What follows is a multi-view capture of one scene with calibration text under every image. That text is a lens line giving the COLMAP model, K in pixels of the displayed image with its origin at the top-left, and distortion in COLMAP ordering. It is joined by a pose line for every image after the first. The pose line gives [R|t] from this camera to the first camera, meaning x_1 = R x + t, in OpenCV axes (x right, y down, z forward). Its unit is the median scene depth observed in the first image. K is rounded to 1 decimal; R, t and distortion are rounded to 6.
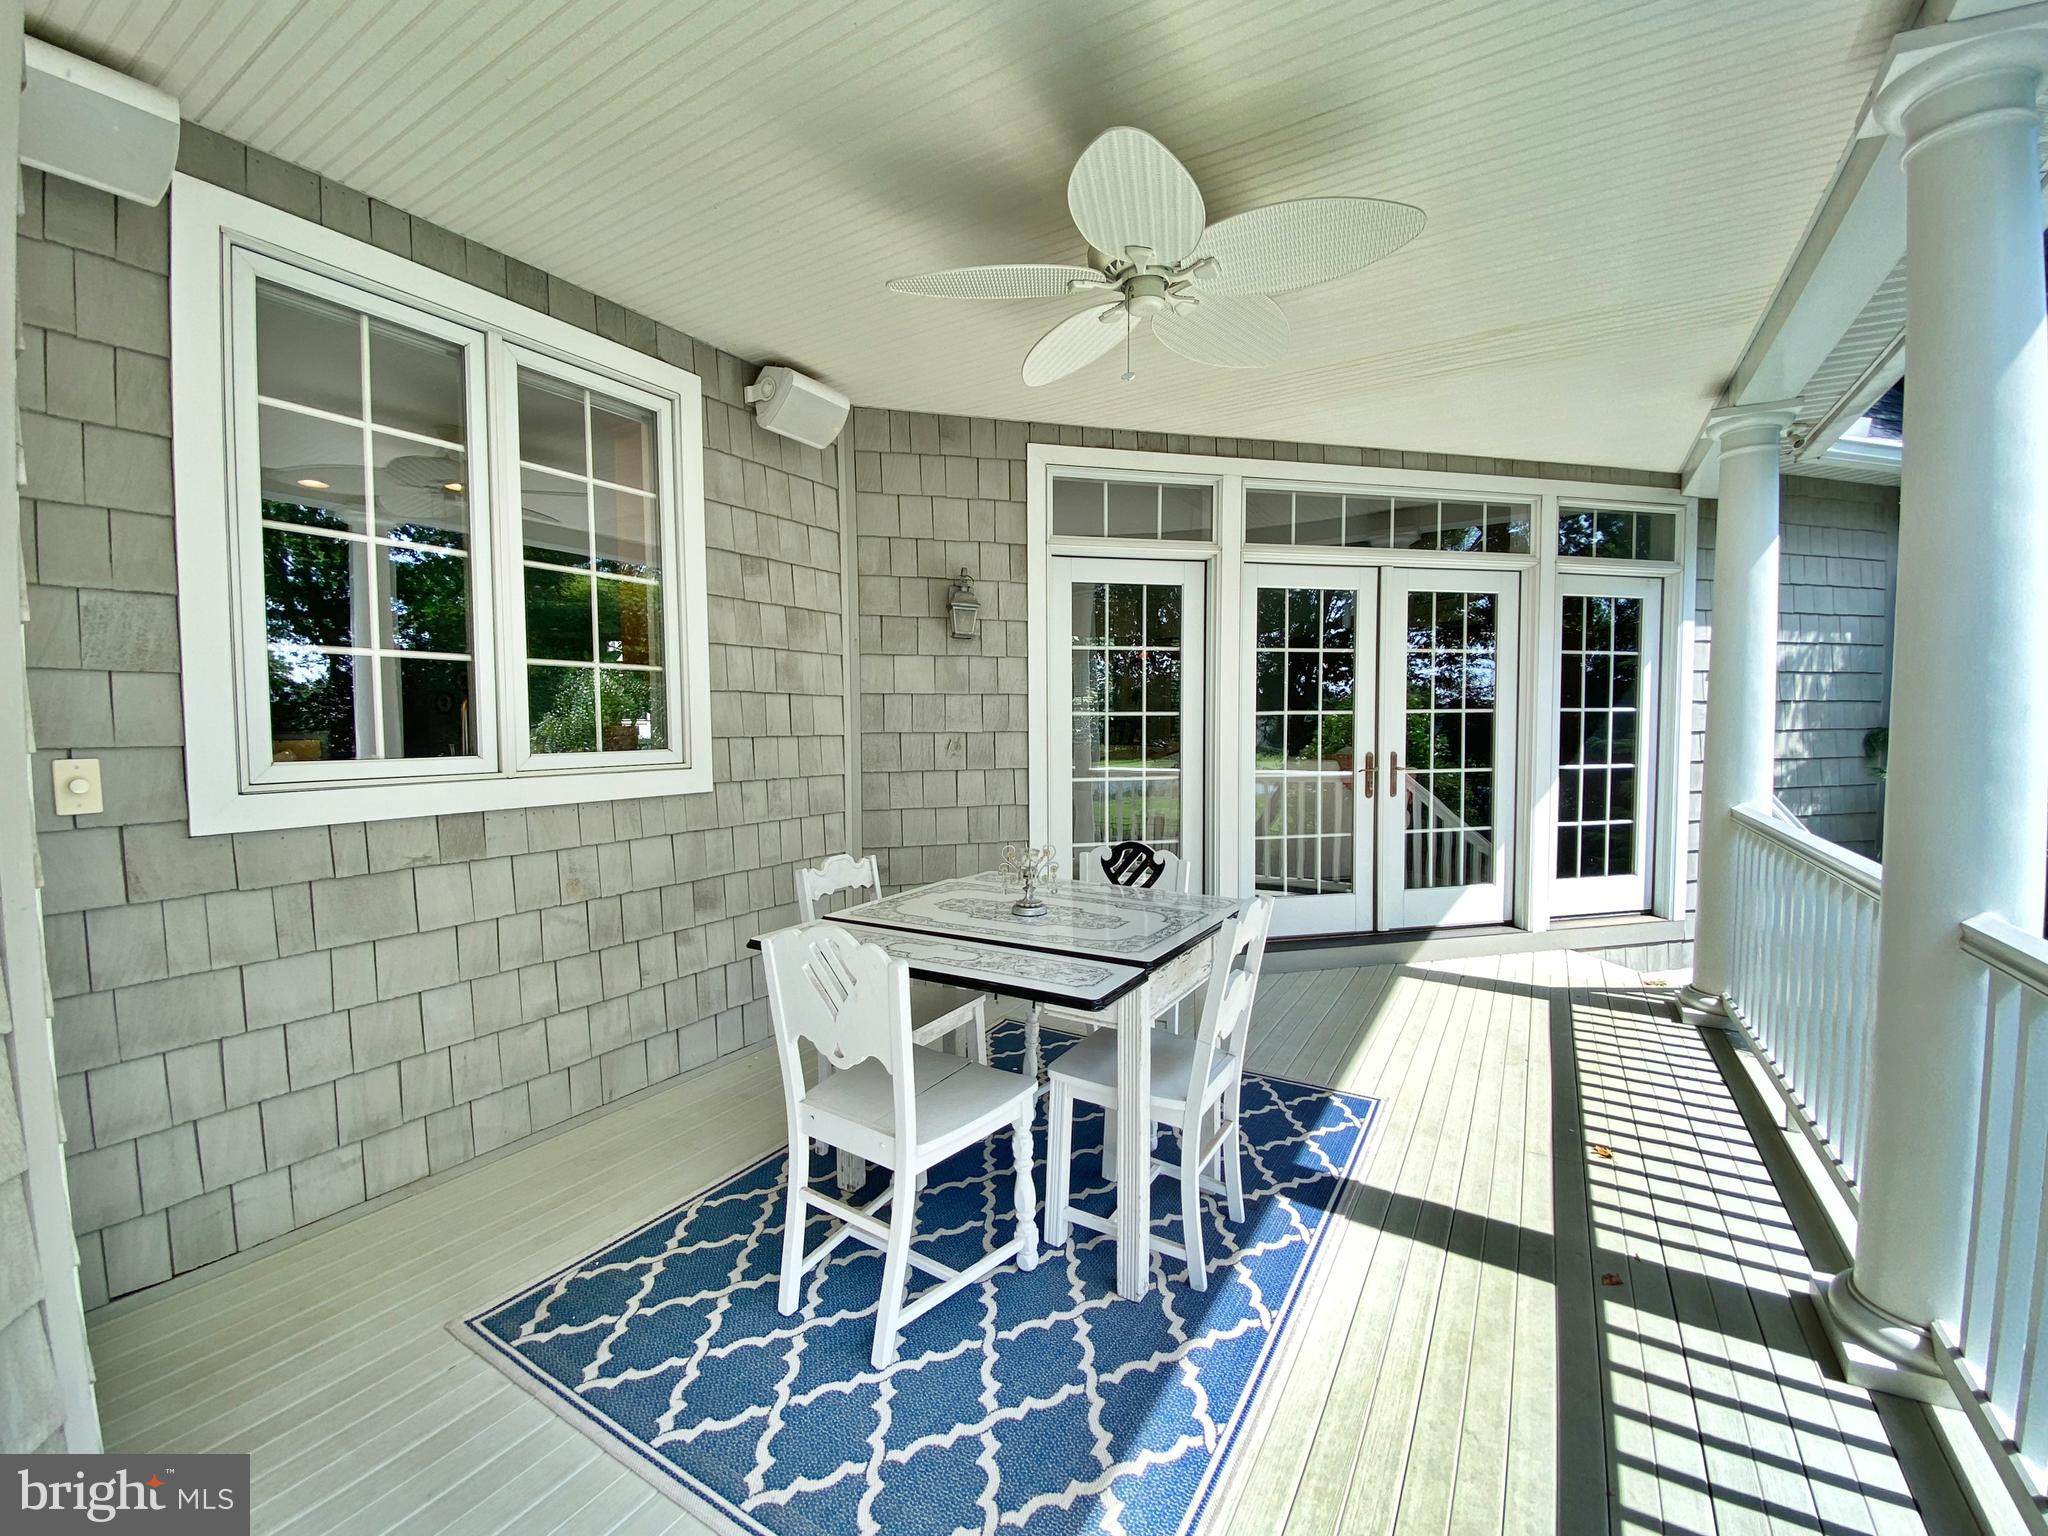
lens RADIAL K [[845.7, 0, 1018.3], [0, 845.7, 761.5], [0, 0, 1]] dist [0.000867, -0.000481]
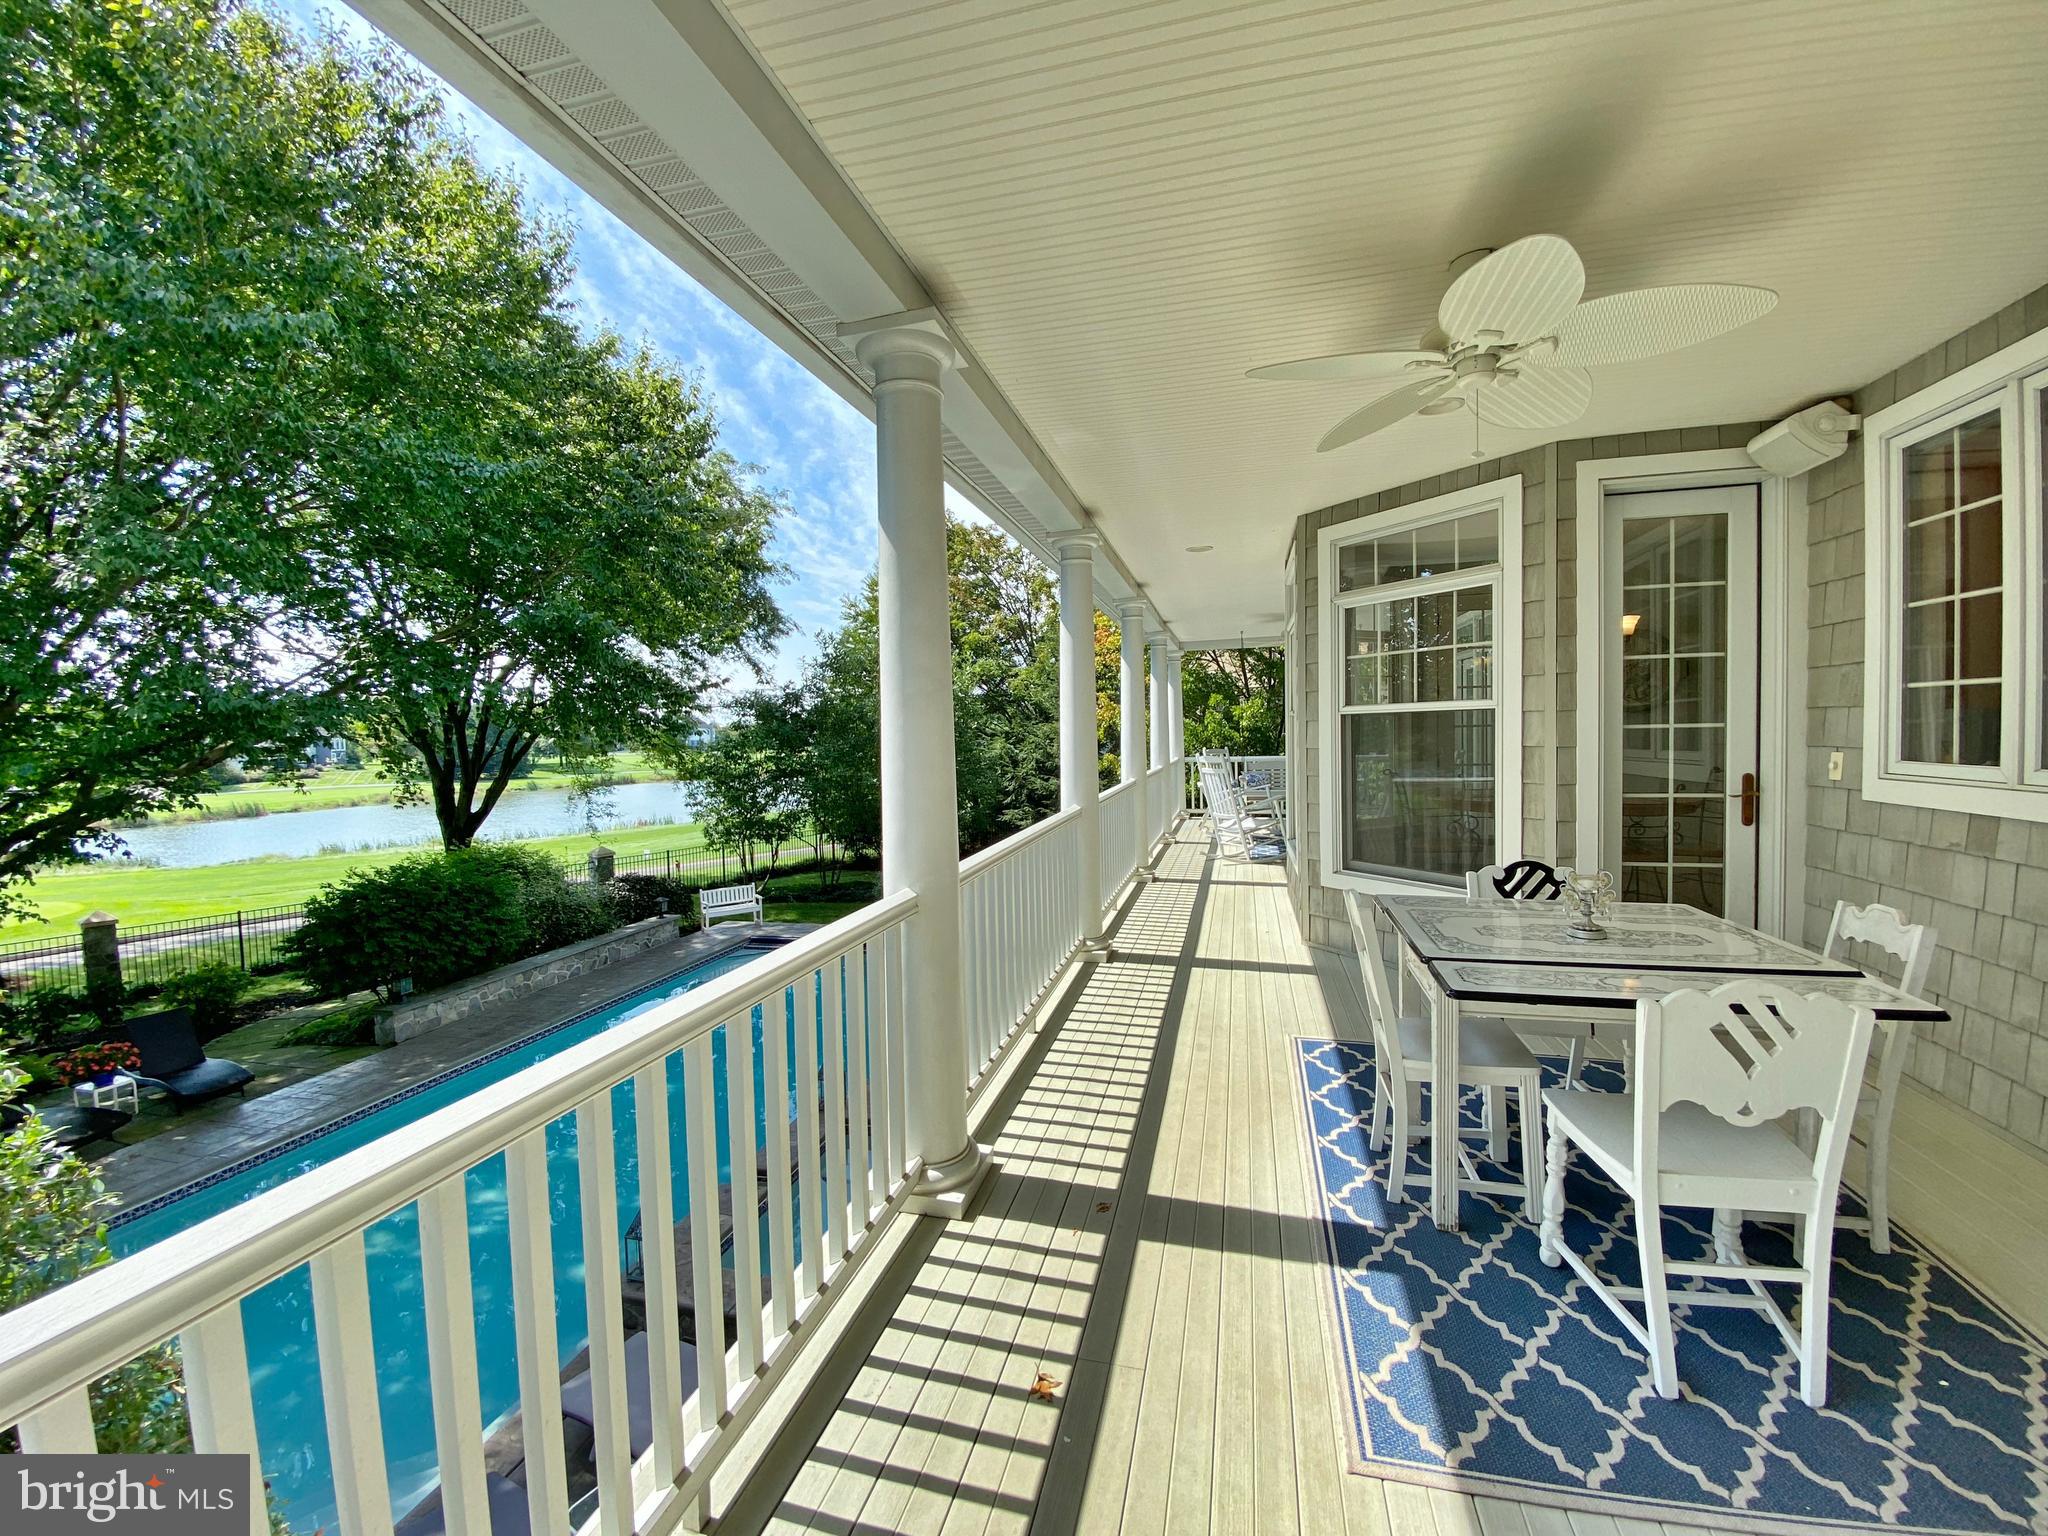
lens RADIAL K [[845.7, 0, 1019.5], [0, 845.7, 765.5], [0, 0, 1]] dist [0.000867, -0.000481]
pose [[-0.955940, 0.030089, -0.292016, 1.108457], [0.001565, 0.995241, 0.097427, -0.143173], [0.293558, 0.092678, -0.951438, 1.986190]]
